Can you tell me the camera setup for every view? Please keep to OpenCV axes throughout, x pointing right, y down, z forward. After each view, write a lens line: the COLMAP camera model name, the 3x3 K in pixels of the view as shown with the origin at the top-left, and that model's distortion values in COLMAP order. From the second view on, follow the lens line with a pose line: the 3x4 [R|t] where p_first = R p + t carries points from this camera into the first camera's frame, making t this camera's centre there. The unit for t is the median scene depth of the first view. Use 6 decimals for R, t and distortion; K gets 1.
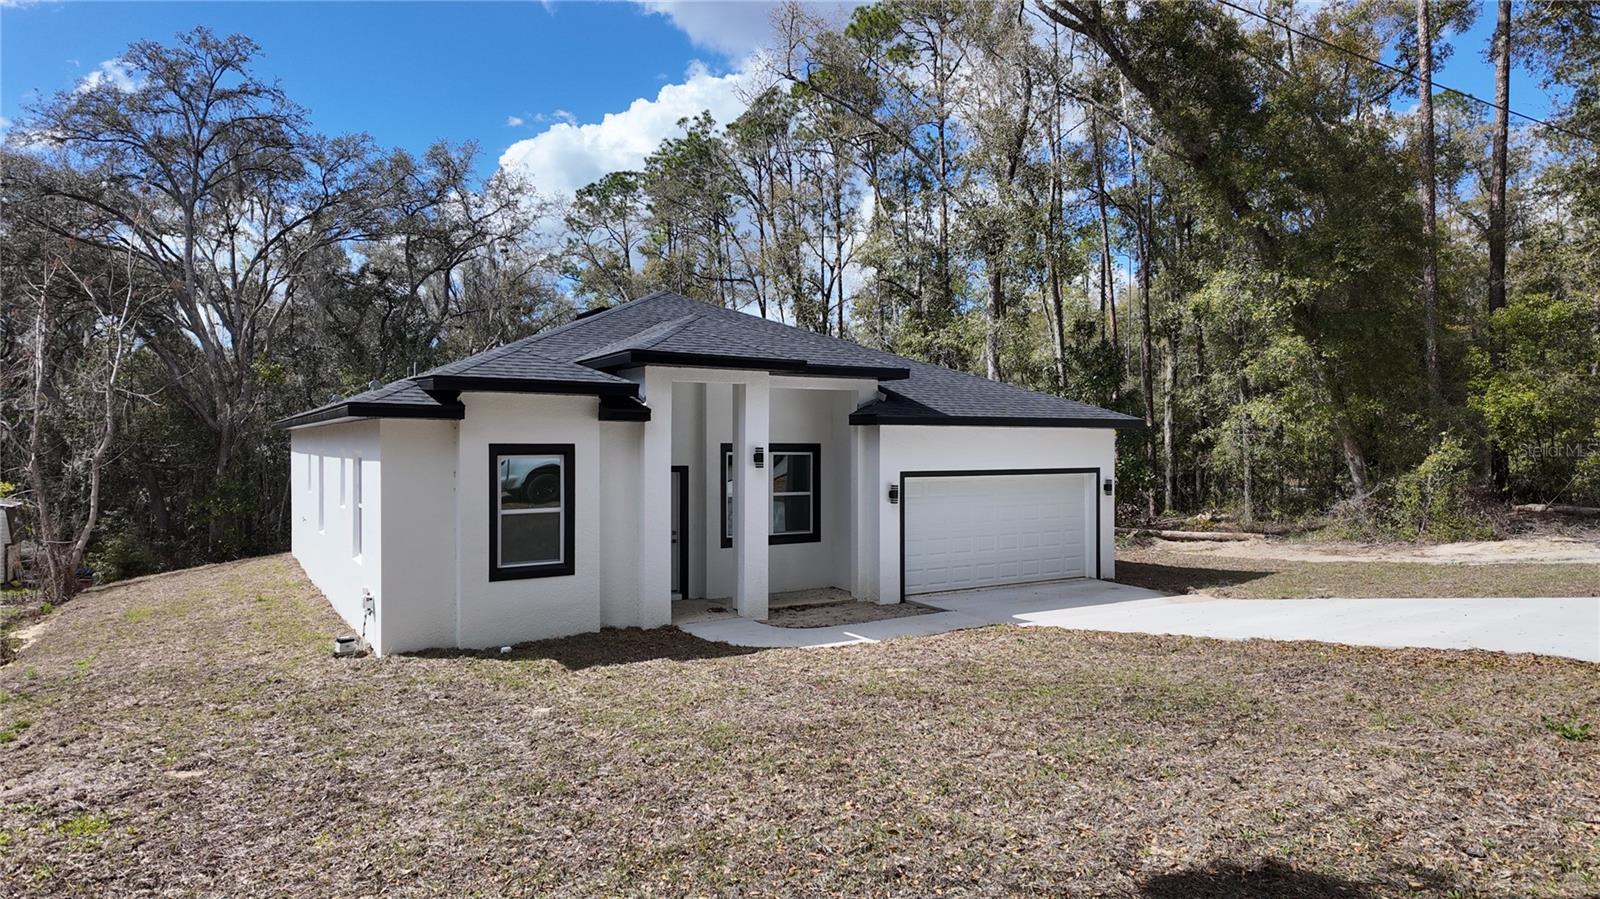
lens RADIAL K [[914.8, 0, 798.5], [0, 914.8, 449.9], [0, 0, 1]] dist [0.018188, -0.003315]
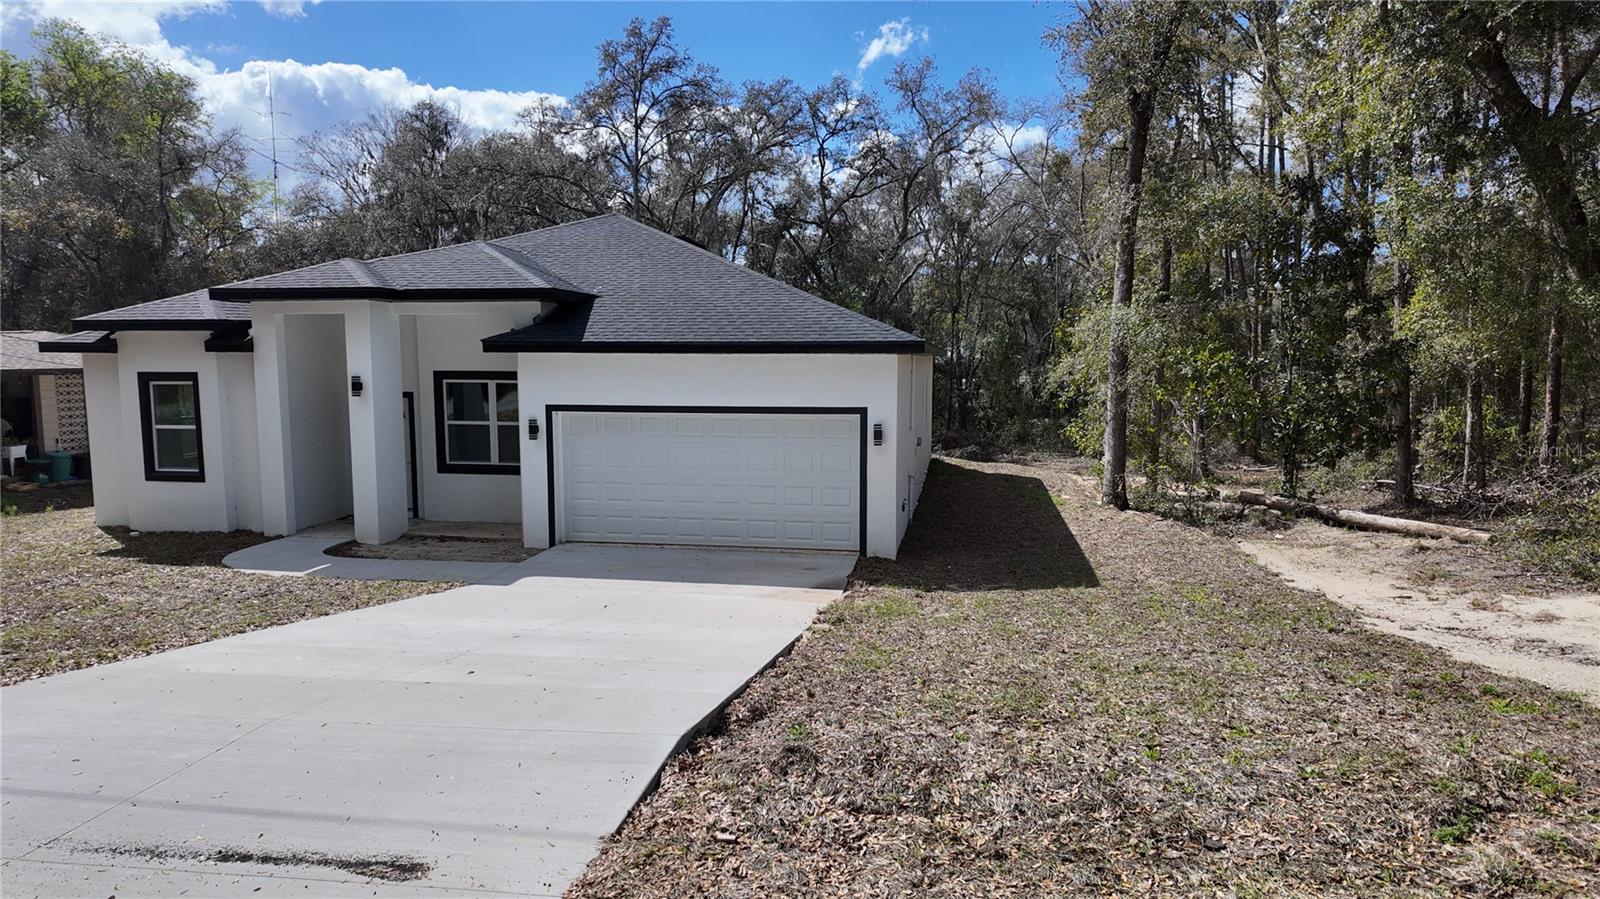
lens RADIAL K [[914.8, 0, 799.3], [0, 914.8, 446.3], [0, 0, 1]] dist [0.018188, -0.003315]
pose [[0.724735, 0.066167, -0.685844, 1.082209], [-0.001989, 0.995575, 0.093946, -0.023263], [0.689025, -0.066721, 0.721660, 0.637112]]
